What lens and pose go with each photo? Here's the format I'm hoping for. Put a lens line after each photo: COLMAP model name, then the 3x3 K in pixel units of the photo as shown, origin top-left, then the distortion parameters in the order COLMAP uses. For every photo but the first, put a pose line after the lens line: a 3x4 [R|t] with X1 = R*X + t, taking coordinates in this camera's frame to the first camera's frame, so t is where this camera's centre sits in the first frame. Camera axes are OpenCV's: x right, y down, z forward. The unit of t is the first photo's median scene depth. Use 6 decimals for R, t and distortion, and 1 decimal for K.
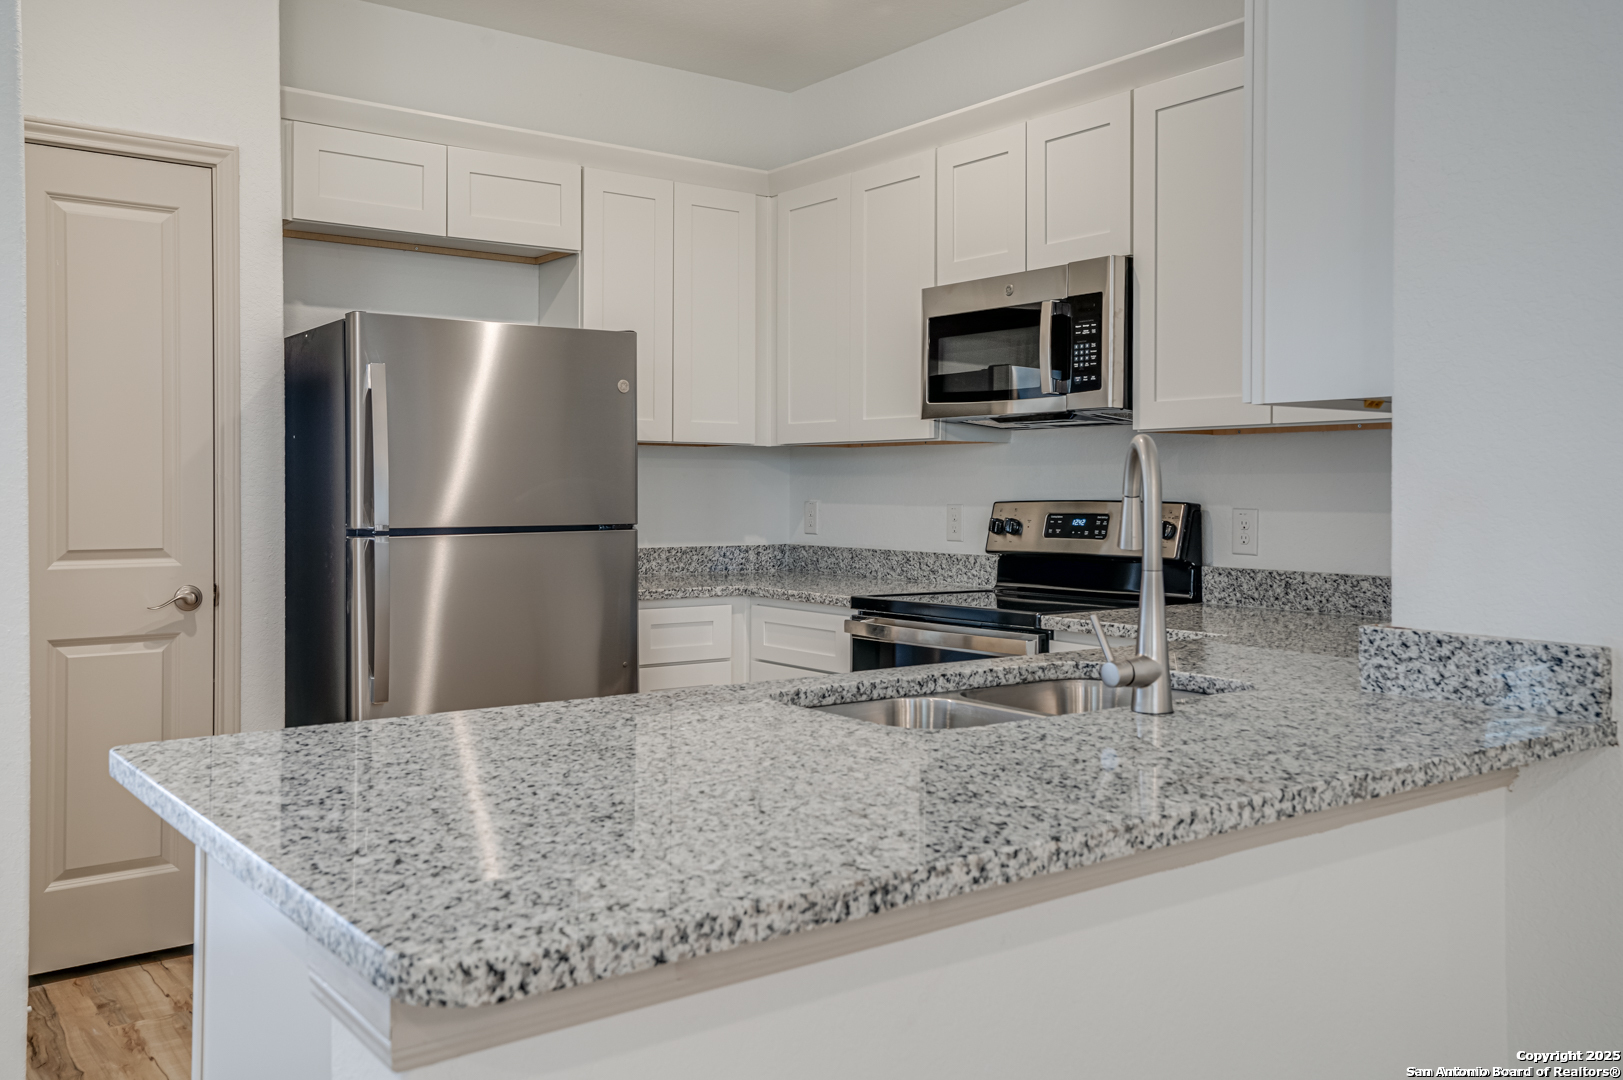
lens RADIAL K [[1389.9, 0, 747.3], [0, 1389.9, 513.3], [0, 0, 1]] dist [0.009963, 0.002726]
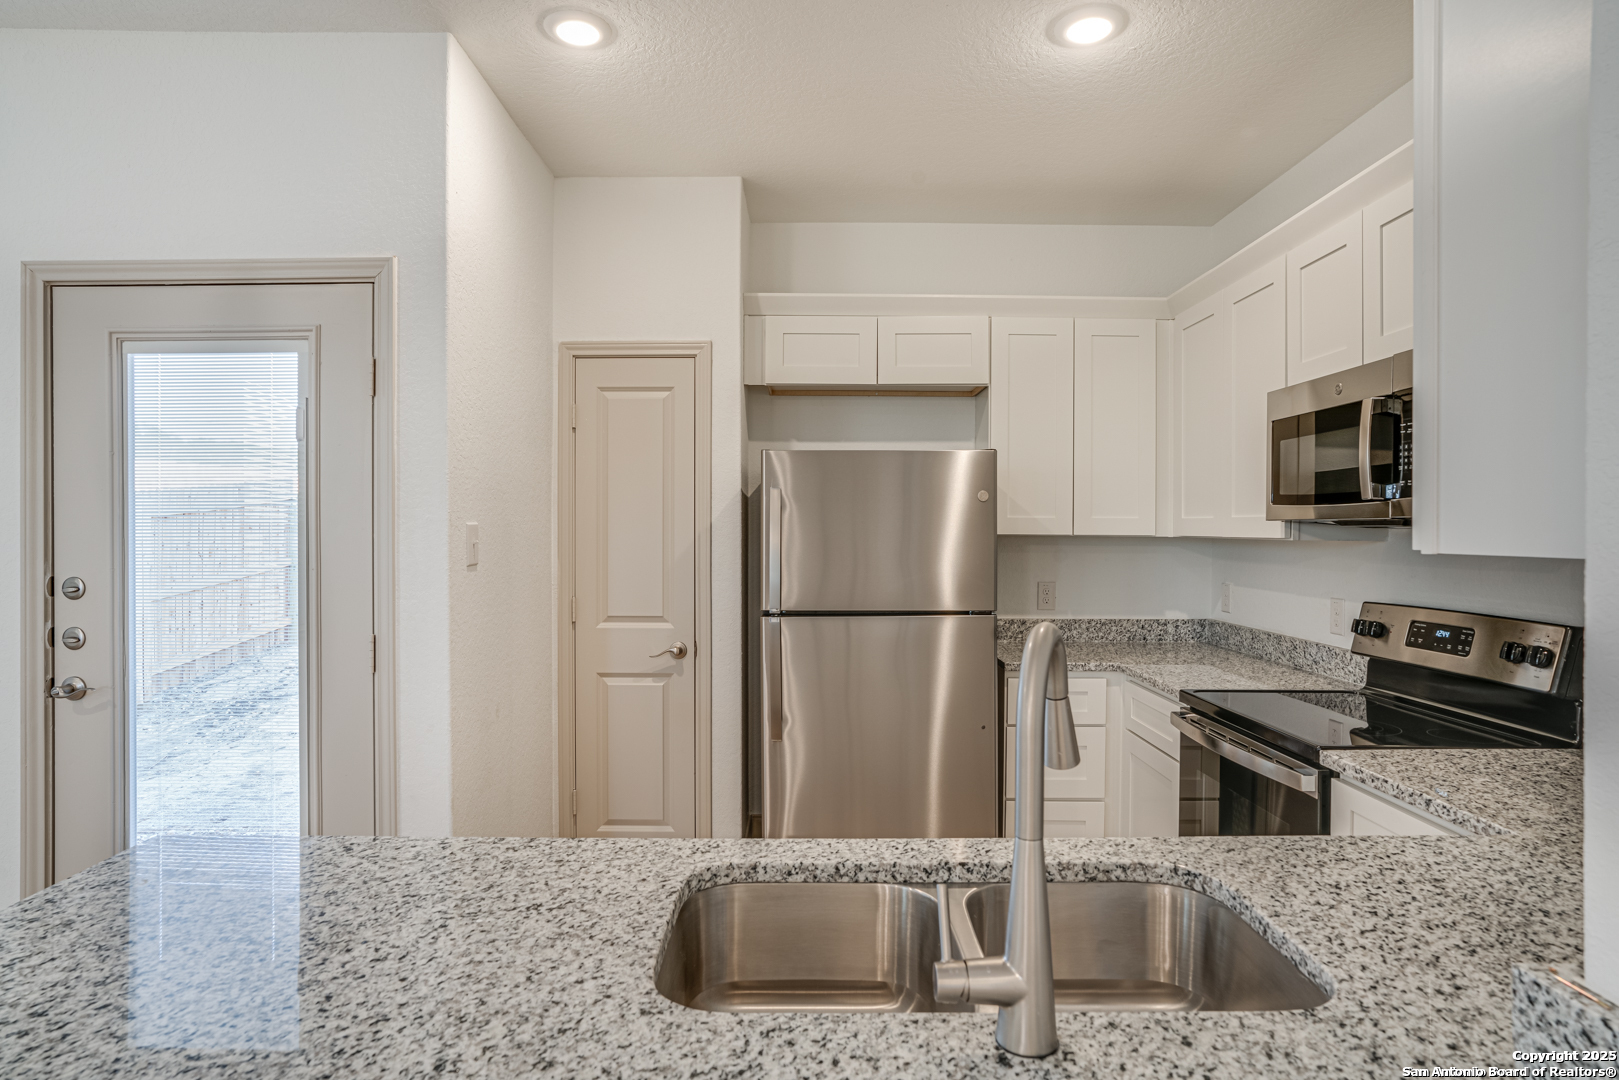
lens RADIAL K [[871.3, 0, 802.3], [0, 871.3, 547.4], [0, 0, 1]] dist [-0.023212, 0.007119]
pose [[0.819191, 0.008802, -0.573453, 0.222827], [-0.008265, 0.999960, 0.003542, -0.049871], [0.573461, 0.001838, 0.819231, 0.301095]]
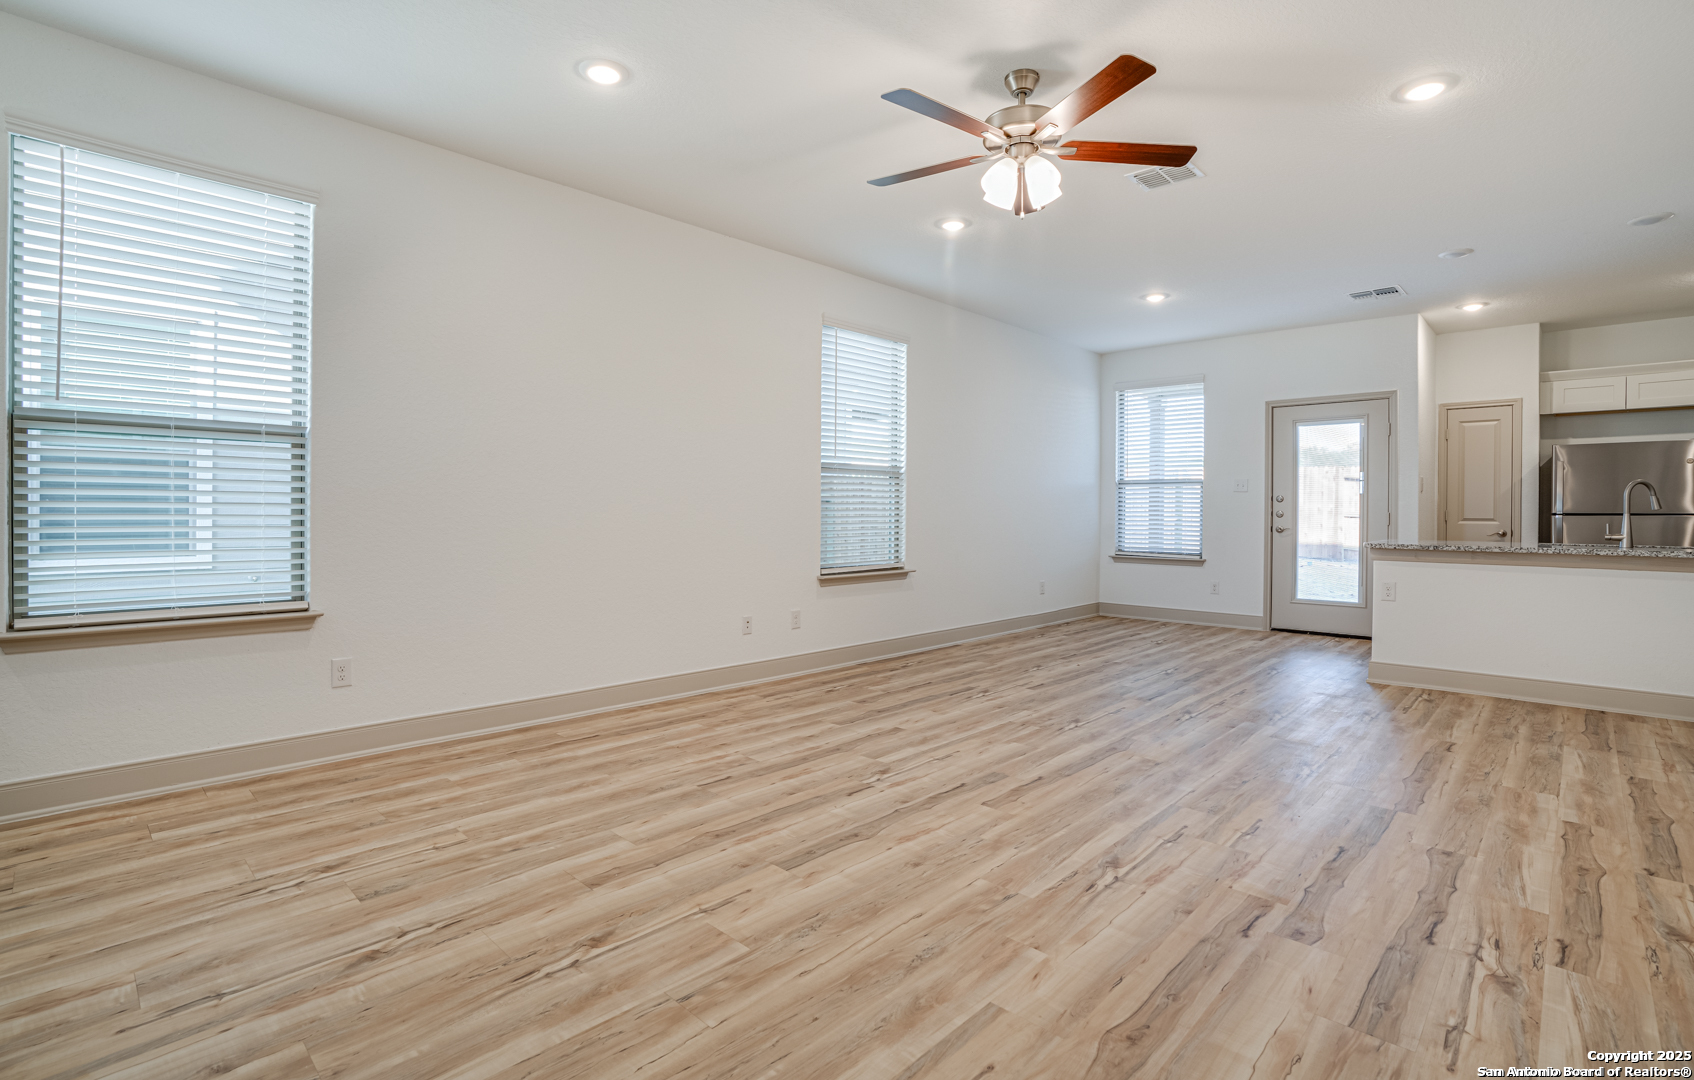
lens RADIAL K [[773.5, 0, 822.9], [0, 773.5, 523.6], [0, 0, 1]] dist [-0.046466, 0.007646]
pose [[0.171694, 0.008083, -0.985117, 1.046130], [-0.022458, 0.999739, 0.004289, 0.062377], [0.984894, 0.021387, 0.171830, -0.888177]]
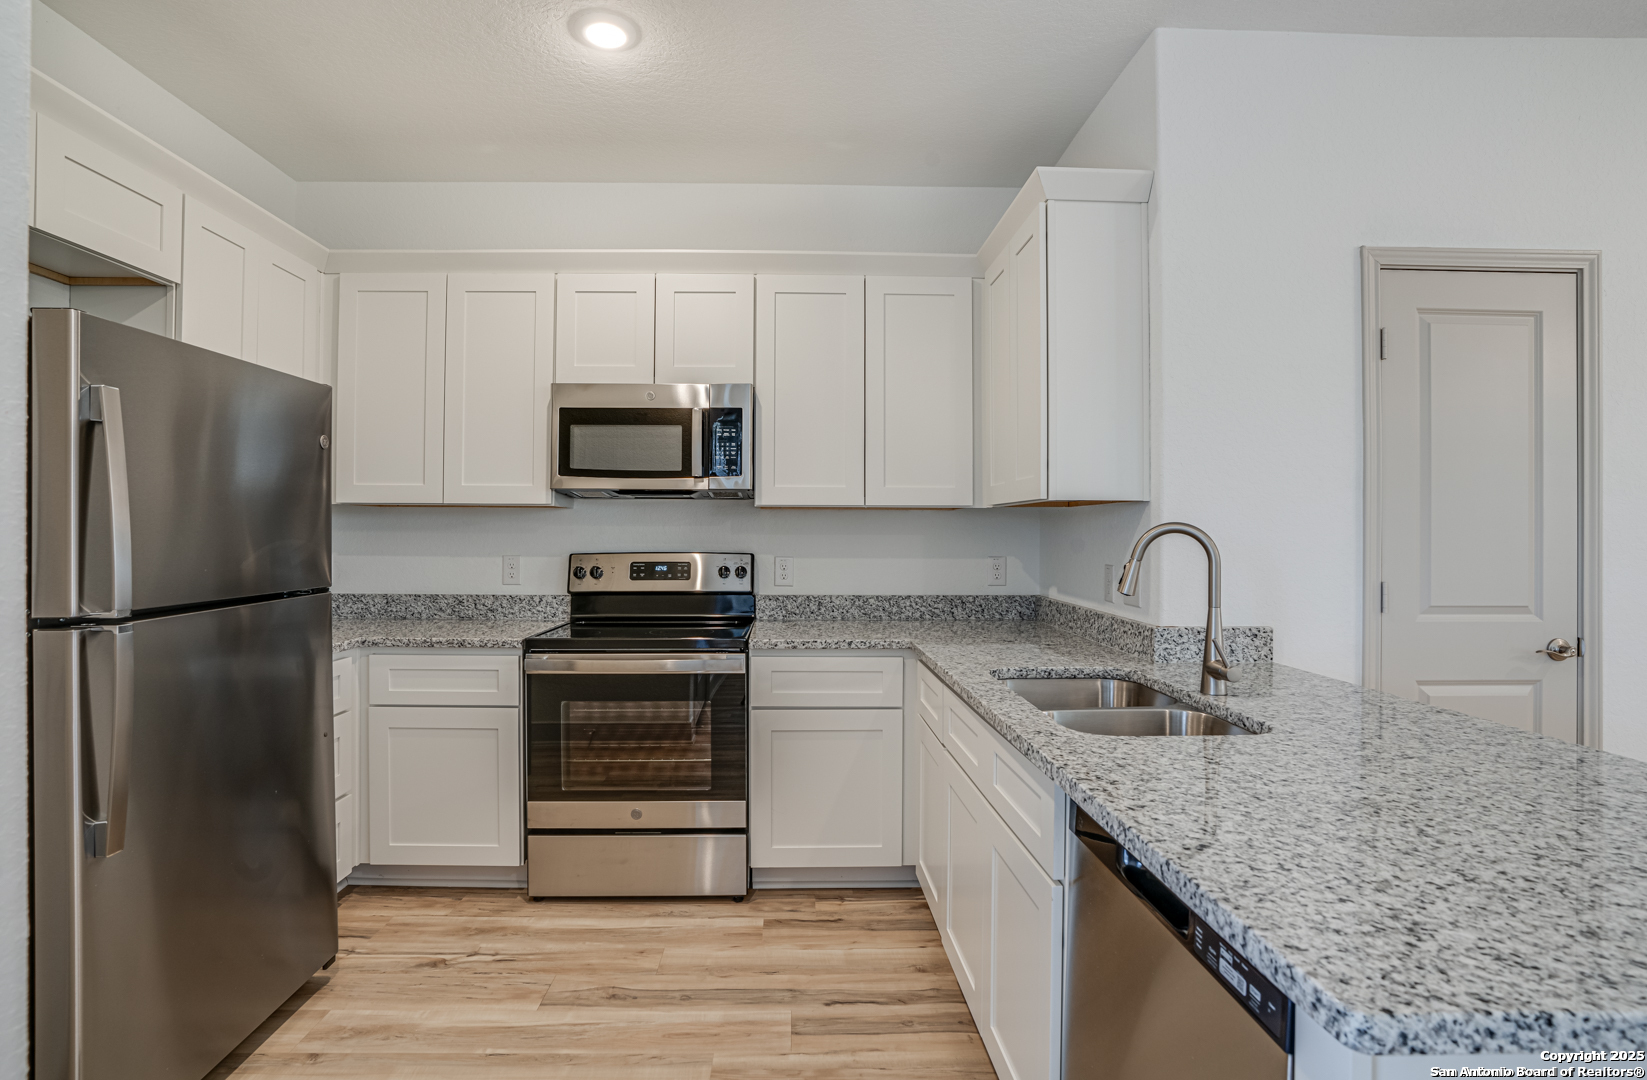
lens RADIAL K [[854.1, 0, 767.2], [0, 854.1, 519.4], [0, 0, 1]] dist [-0.034878, 0.008454]
pose [[0.558356, 0.011956, 0.829516, -0.417894], [0.011842, 0.999679, -0.022380, -0.022235], [-0.829517, 0.022319, 0.558035, 0.445791]]
